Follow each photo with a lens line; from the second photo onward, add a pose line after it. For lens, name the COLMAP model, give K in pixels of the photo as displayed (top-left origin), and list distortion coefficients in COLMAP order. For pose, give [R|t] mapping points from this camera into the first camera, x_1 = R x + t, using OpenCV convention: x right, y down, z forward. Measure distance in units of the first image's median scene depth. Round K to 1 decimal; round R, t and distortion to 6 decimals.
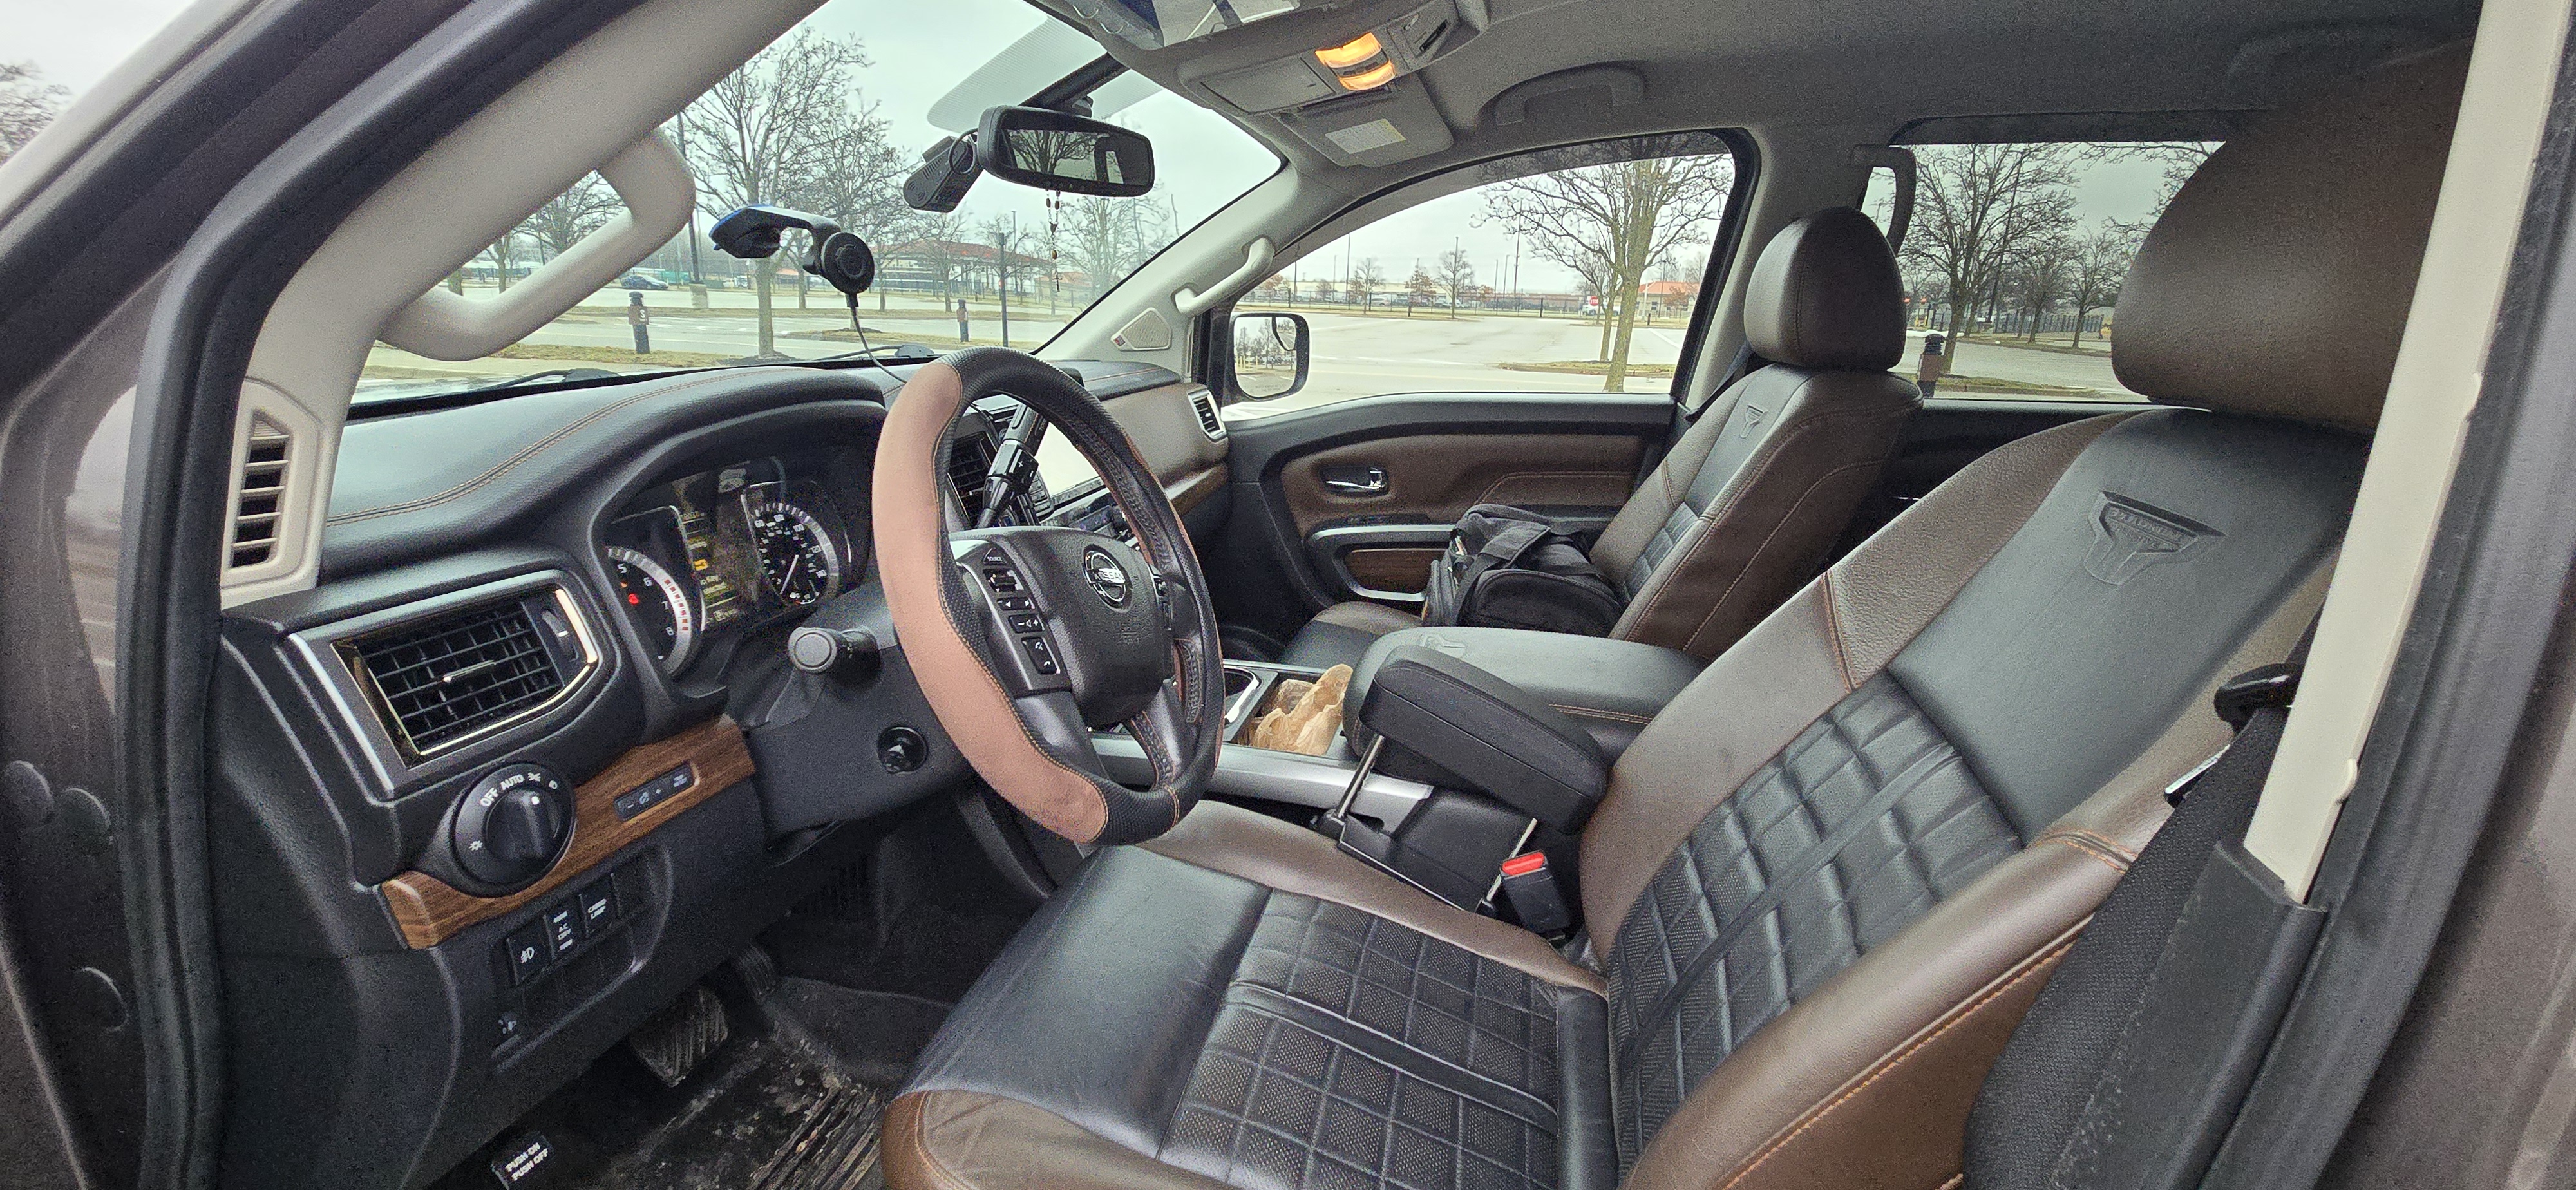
lens RADIAL K [[1051.2, 0, 1296.0], [0, 1051.2, 589.8], [0, 0, 1]] dist [0.002554, -0.000671]
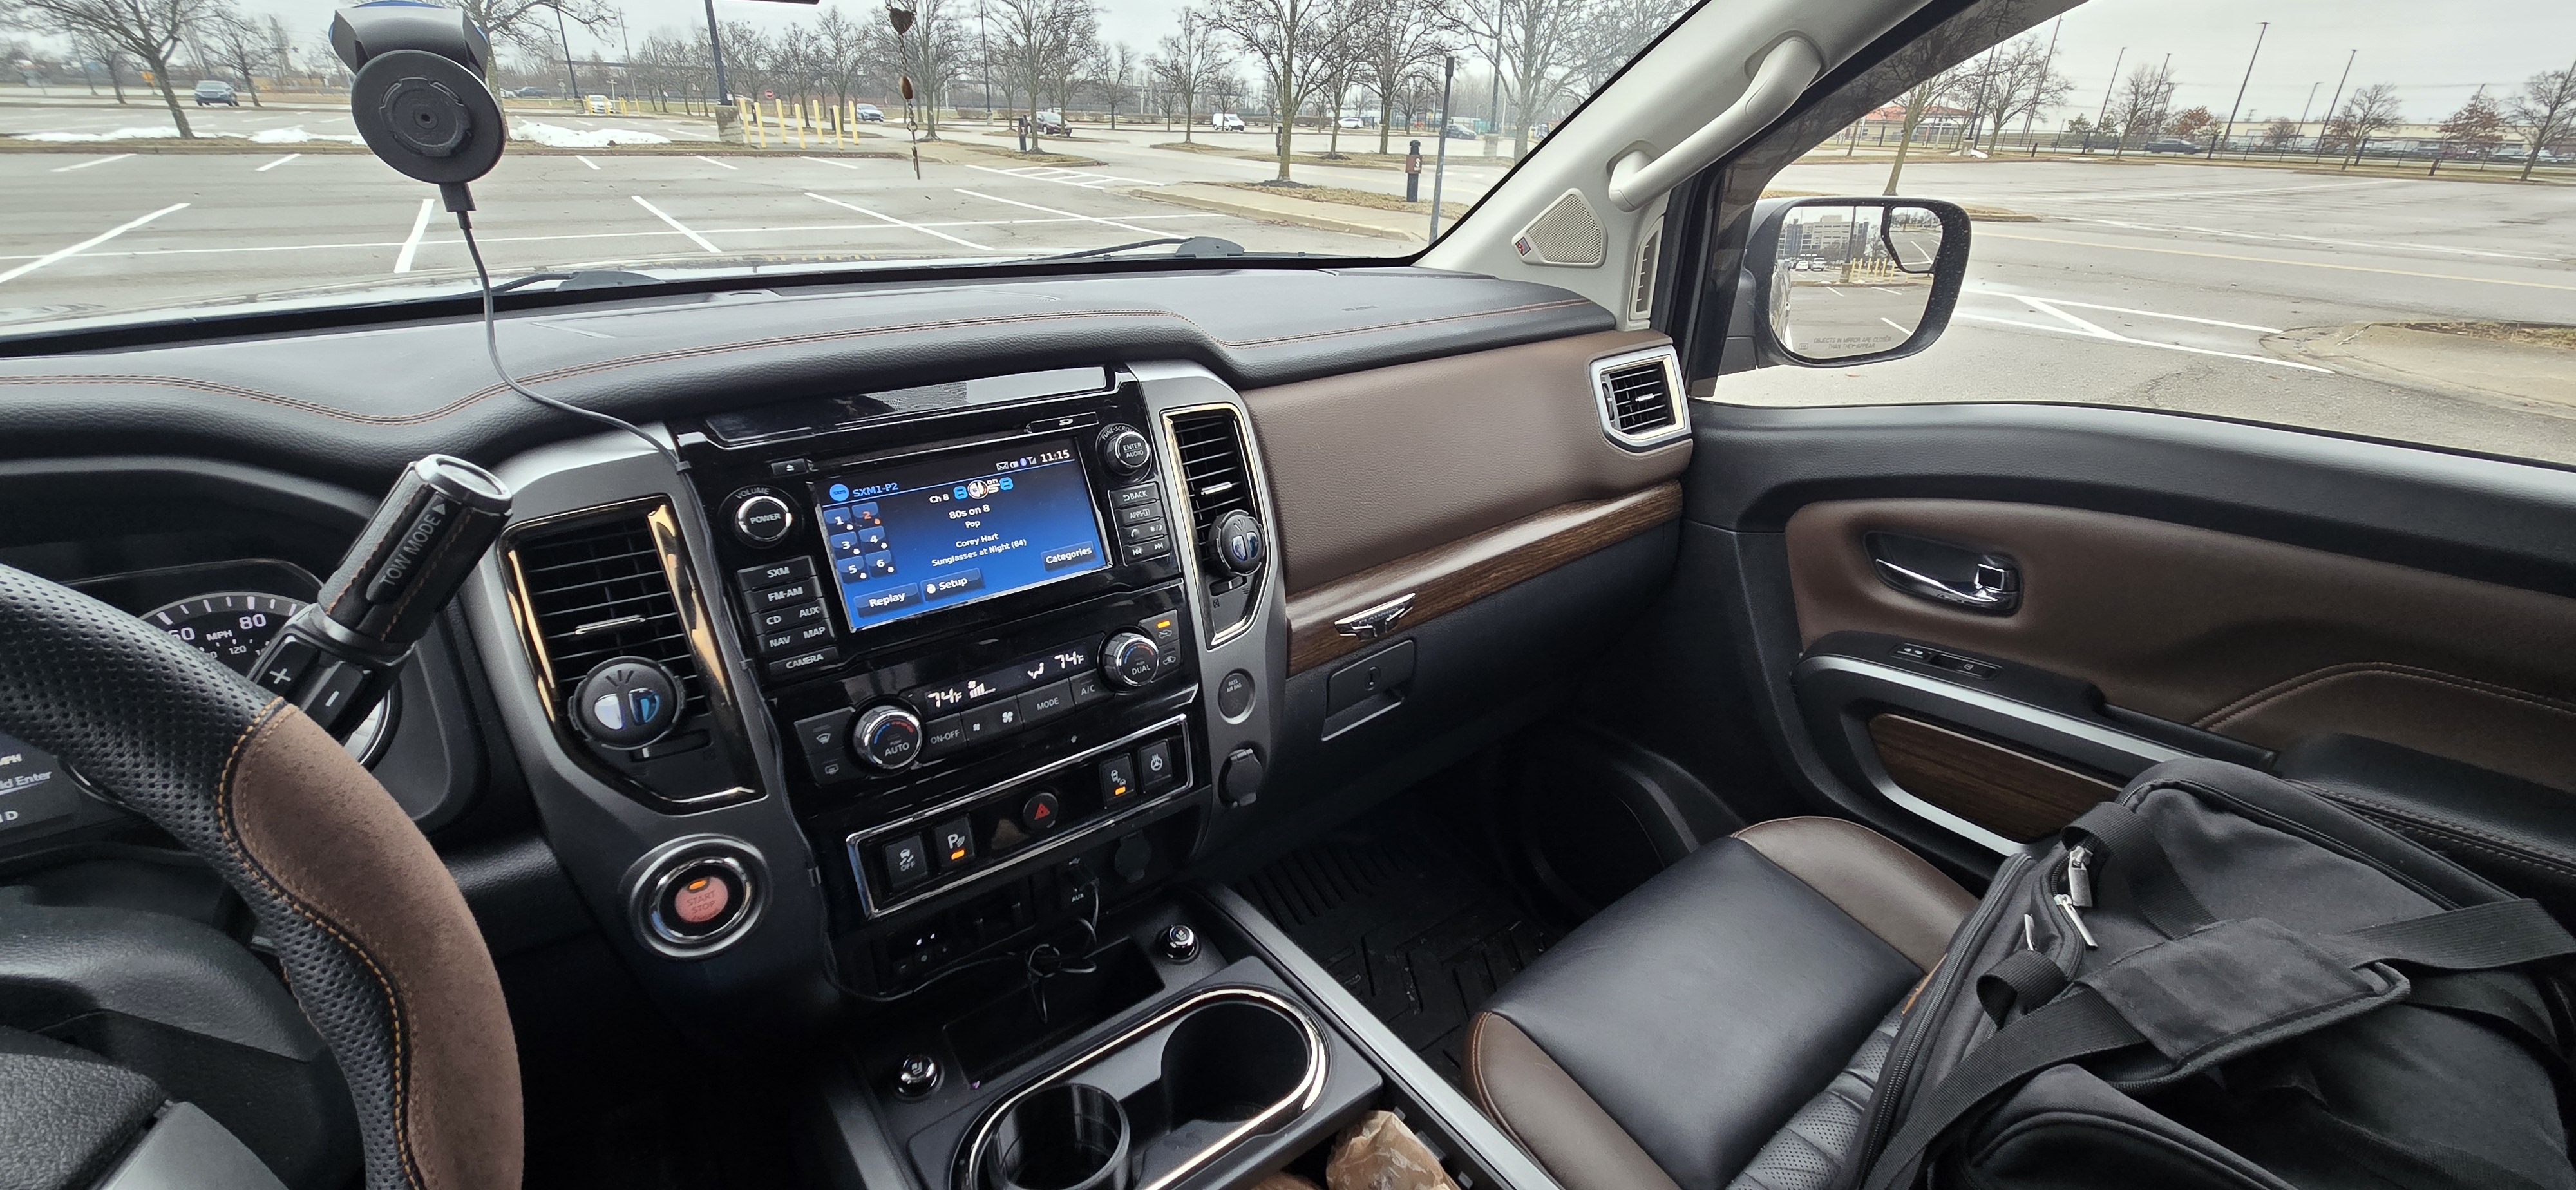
lens RADIAL K [[1051.2, 0, 1284.2], [0, 1051.2, 583.0], [0, 0, 1]] dist [0.002554, -0.000671]
pose [[0.771190, 0.247407, -0.586563, 0.106598], [-0.172866, 0.968156, 0.181083, -0.131527], [0.612686, -0.038253, 0.789400, 0.430727]]
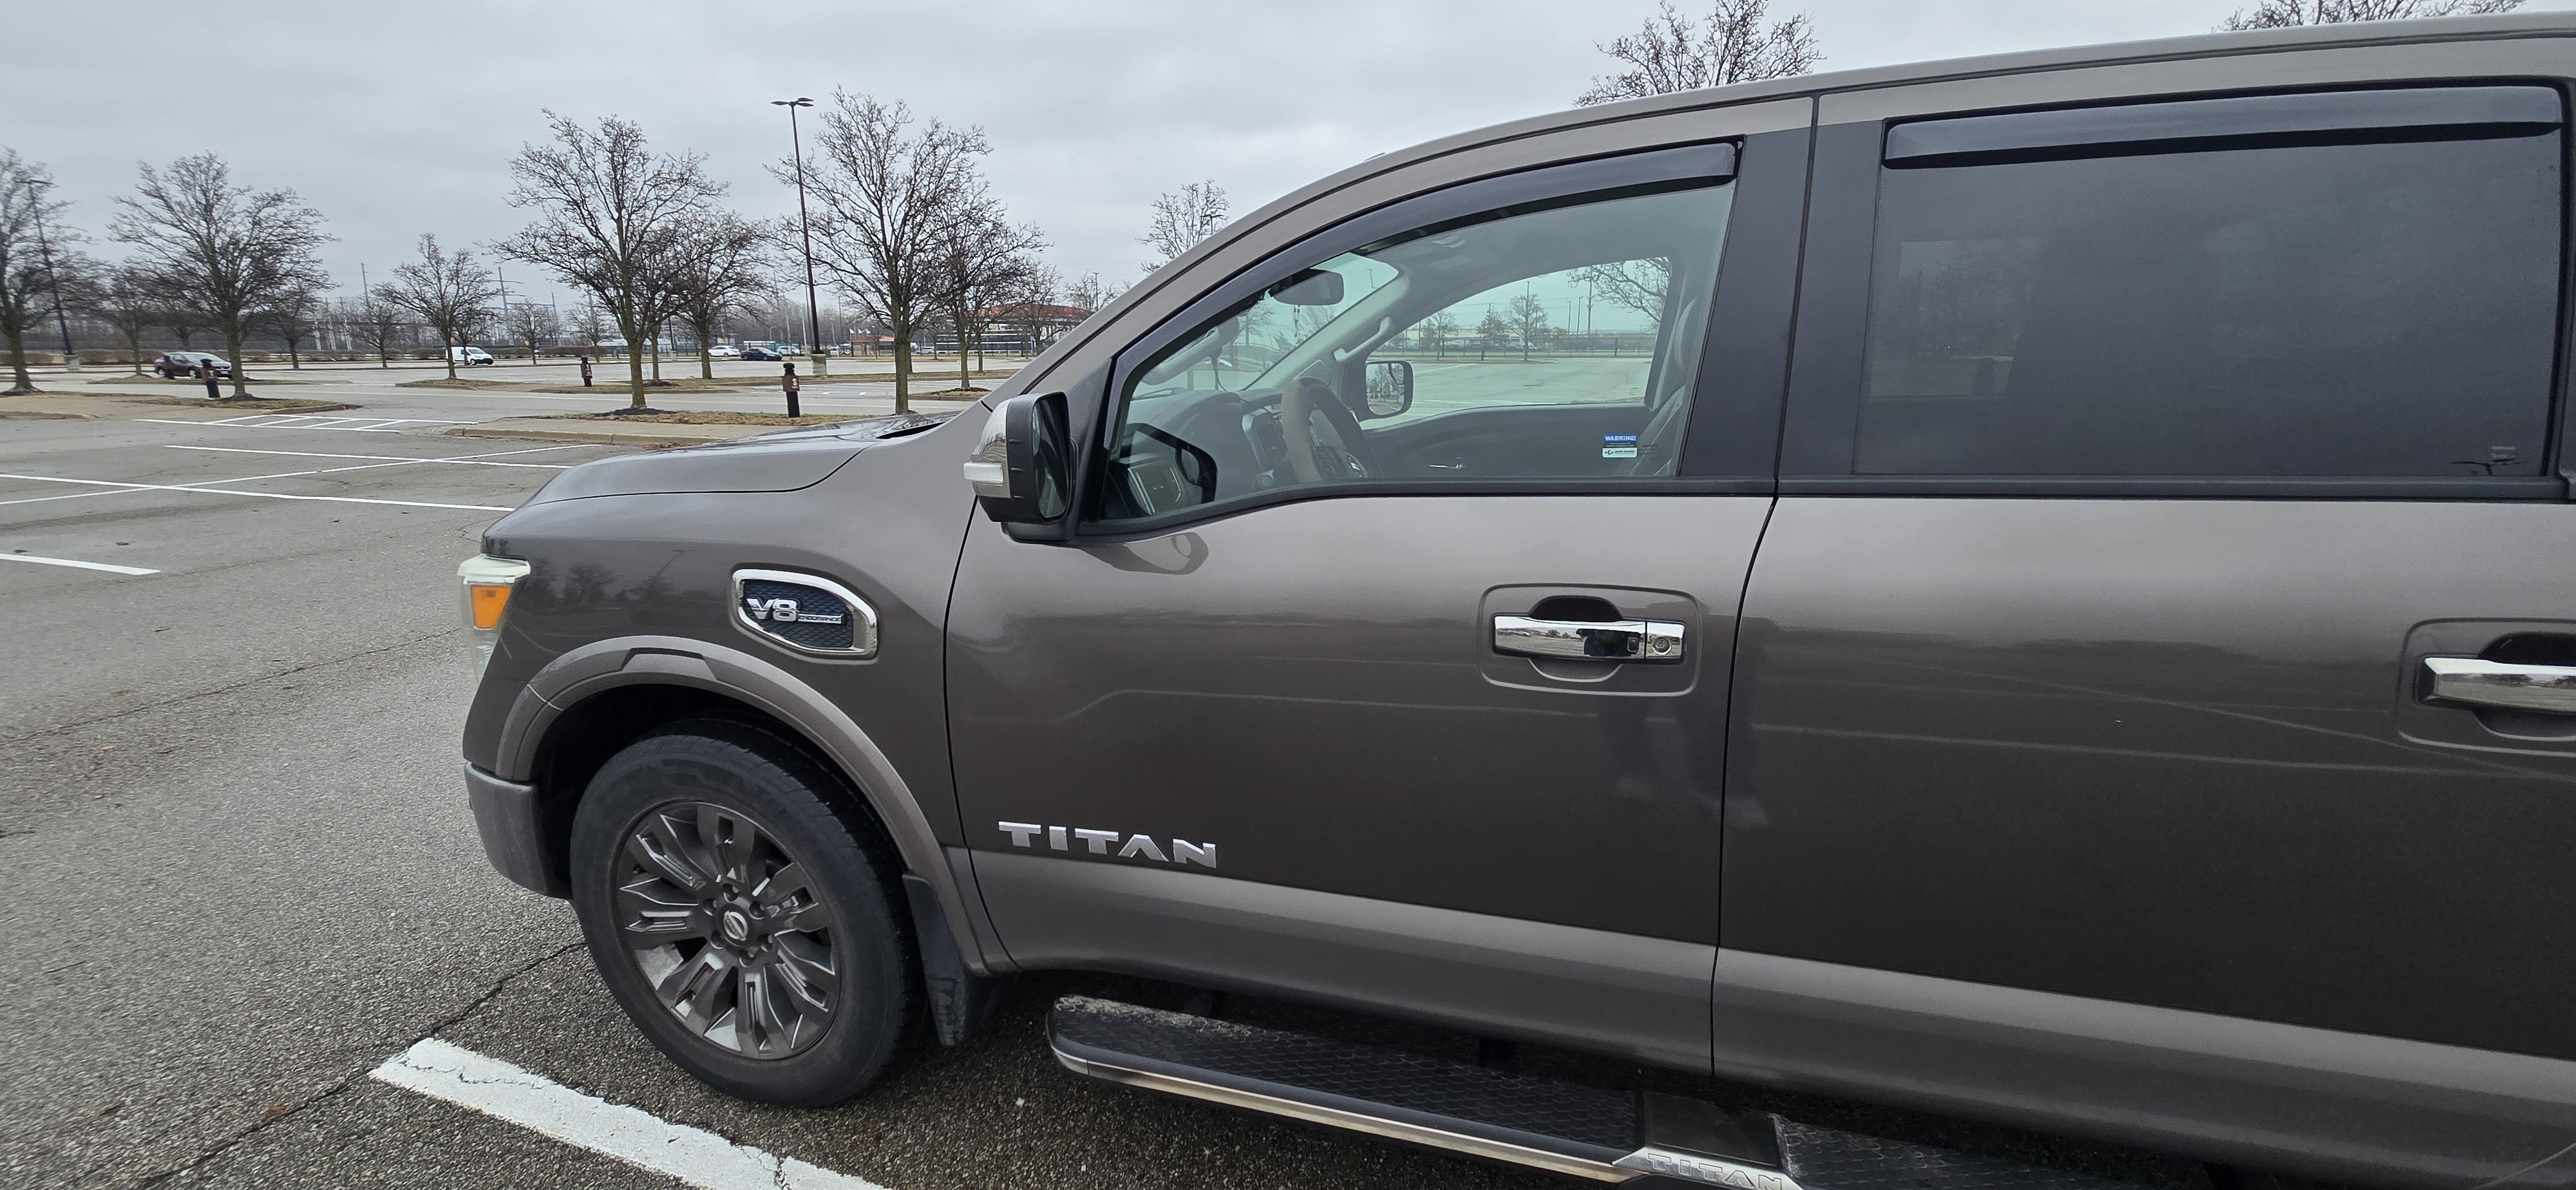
lens RADIAL K [[1051.2, 0, 1286.9], [0, 1051.2, 582.4], [0, 0, 1]] dist [0.002554, -0.000671]
pose [[0.996494, -0.018305, -0.081636, -0.055297], [0.014114, 0.998567, -0.051624, 0.148552], [0.082464, 0.050290, 0.995324, -0.566198]]
